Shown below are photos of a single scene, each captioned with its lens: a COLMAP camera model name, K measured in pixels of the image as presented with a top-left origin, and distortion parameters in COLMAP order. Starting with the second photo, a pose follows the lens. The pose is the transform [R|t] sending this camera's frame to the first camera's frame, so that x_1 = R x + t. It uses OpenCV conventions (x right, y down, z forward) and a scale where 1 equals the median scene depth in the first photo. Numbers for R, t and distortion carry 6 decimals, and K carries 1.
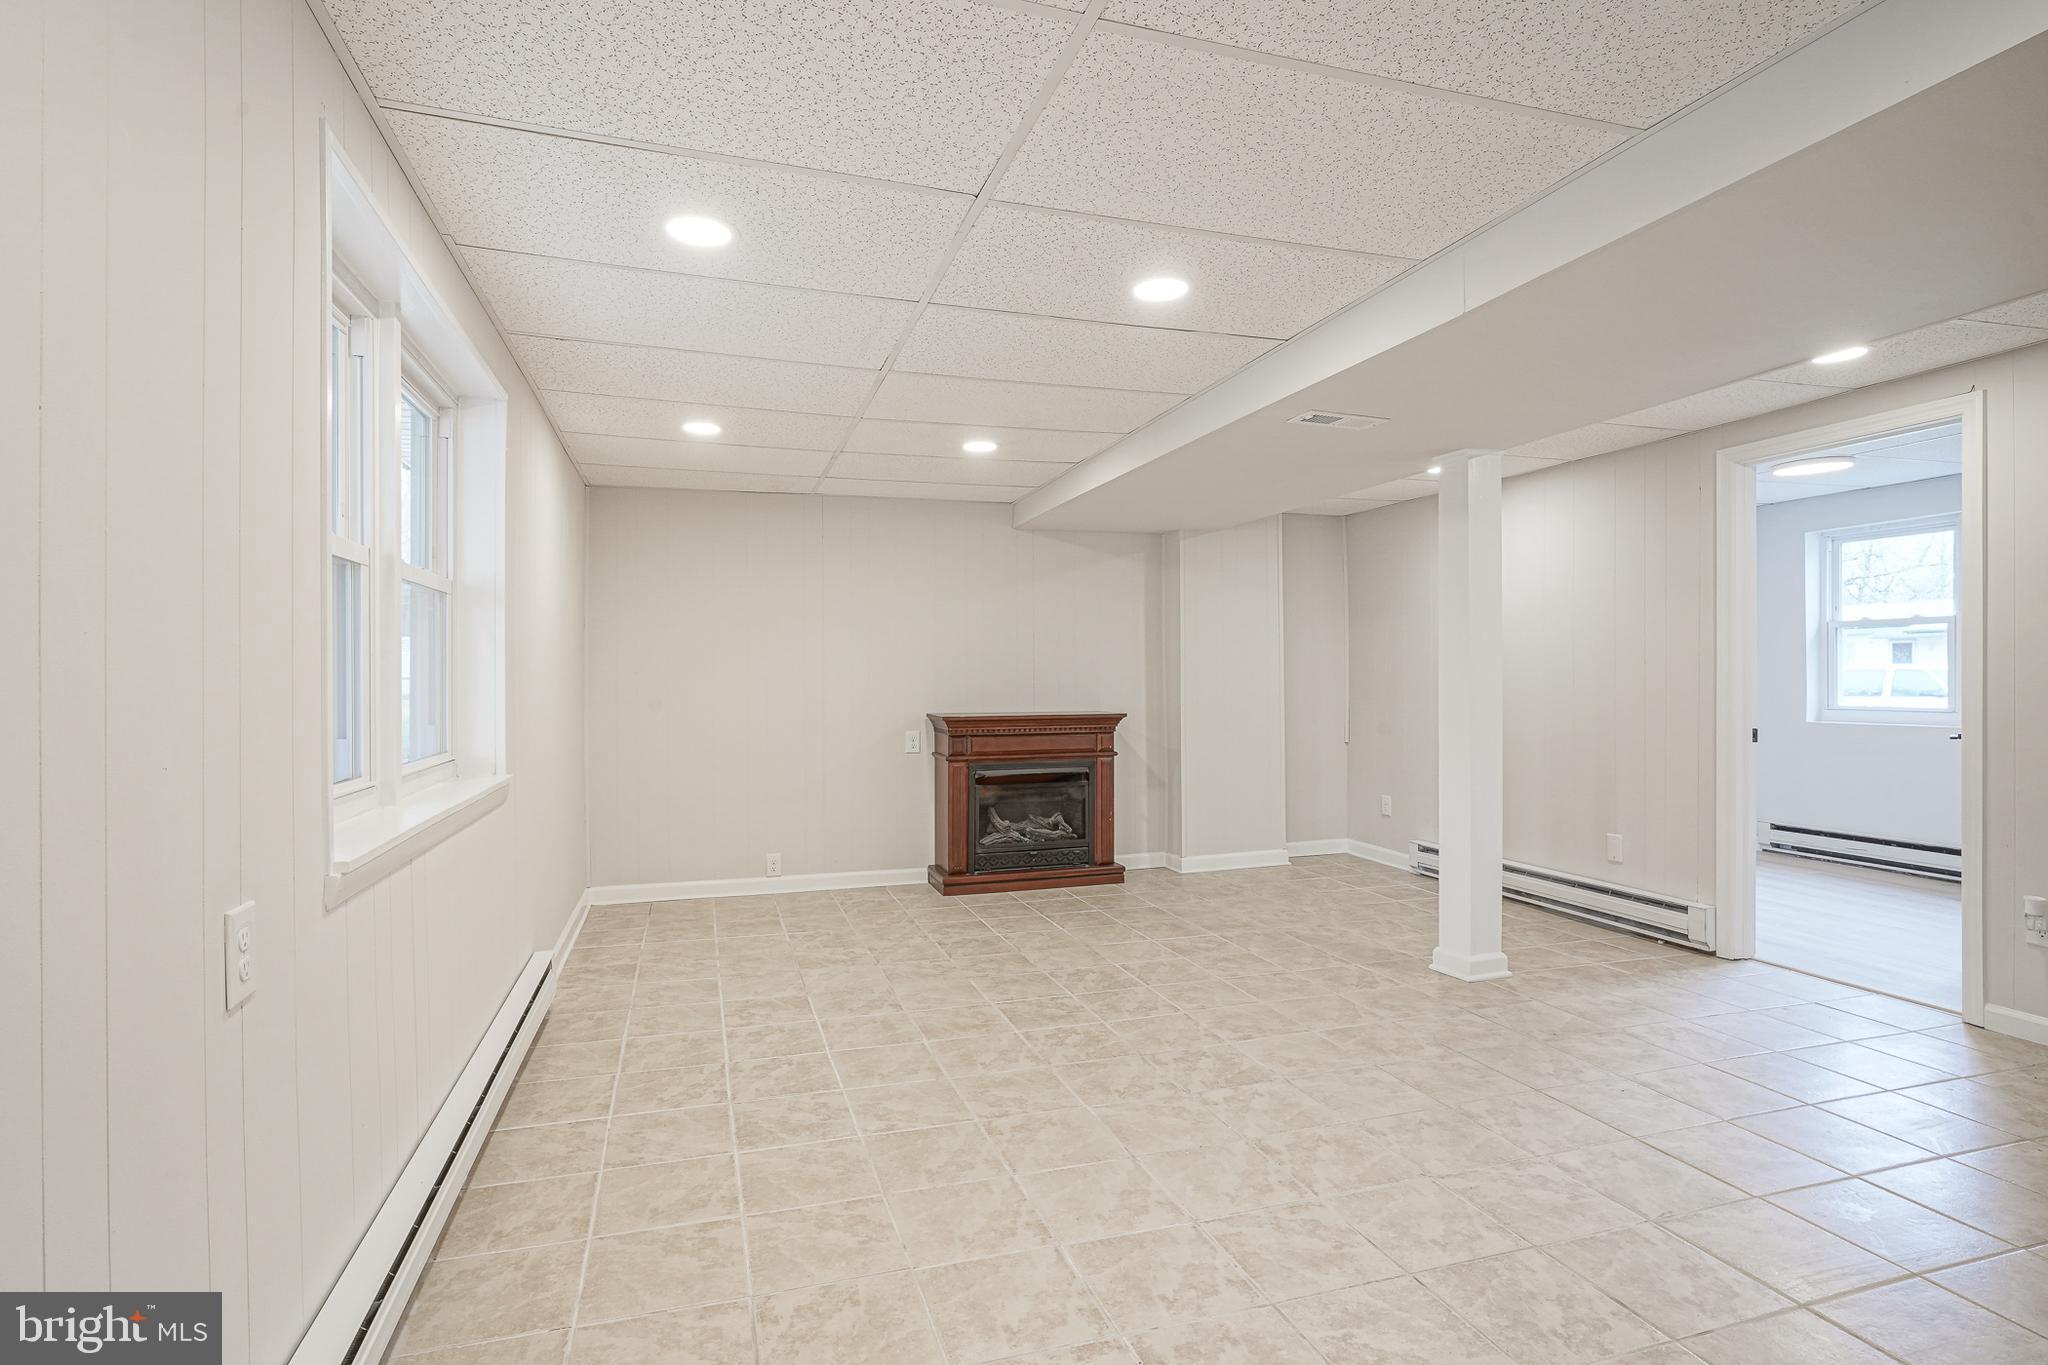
lens RADIAL K [[996.2, 0, 976.9], [0, 996.2, 685.5], [0, 0, 1]] dist [-0.007339, 0.003358]
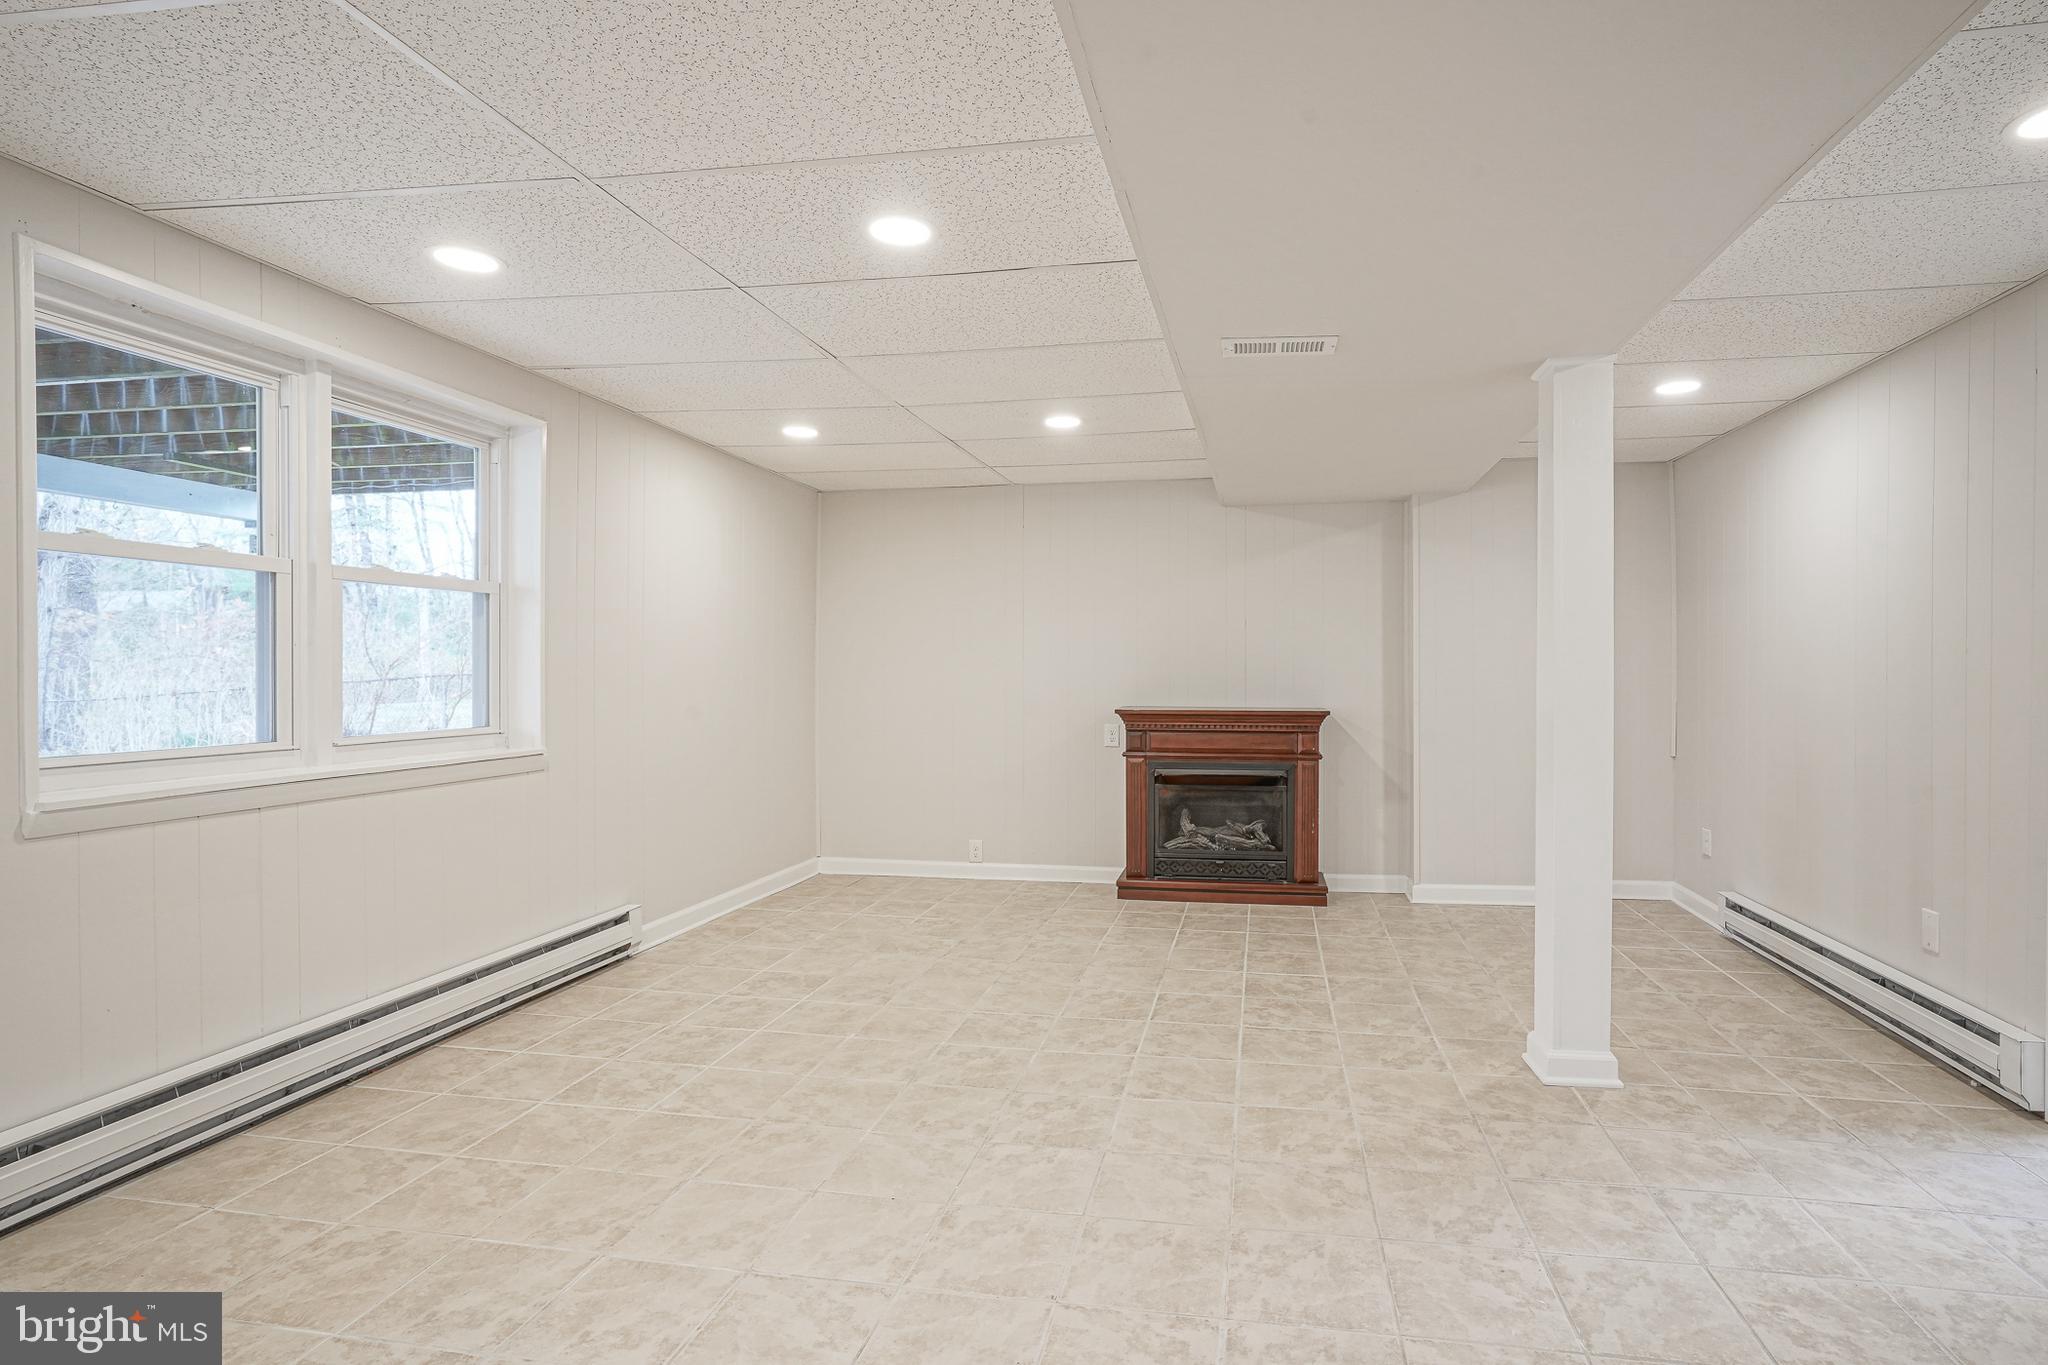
lens RADIAL K [[996.2, 0, 1022.4], [0, 996.2, 677.3], [0, 0, 1]] dist [-0.007339, 0.003358]
pose [[0.898863, 0.009393, -0.438130, 0.467646], [-0.009713, 0.999952, 0.001511, 0.000208], [0.438123, 0.002898, 0.898910, 0.171029]]
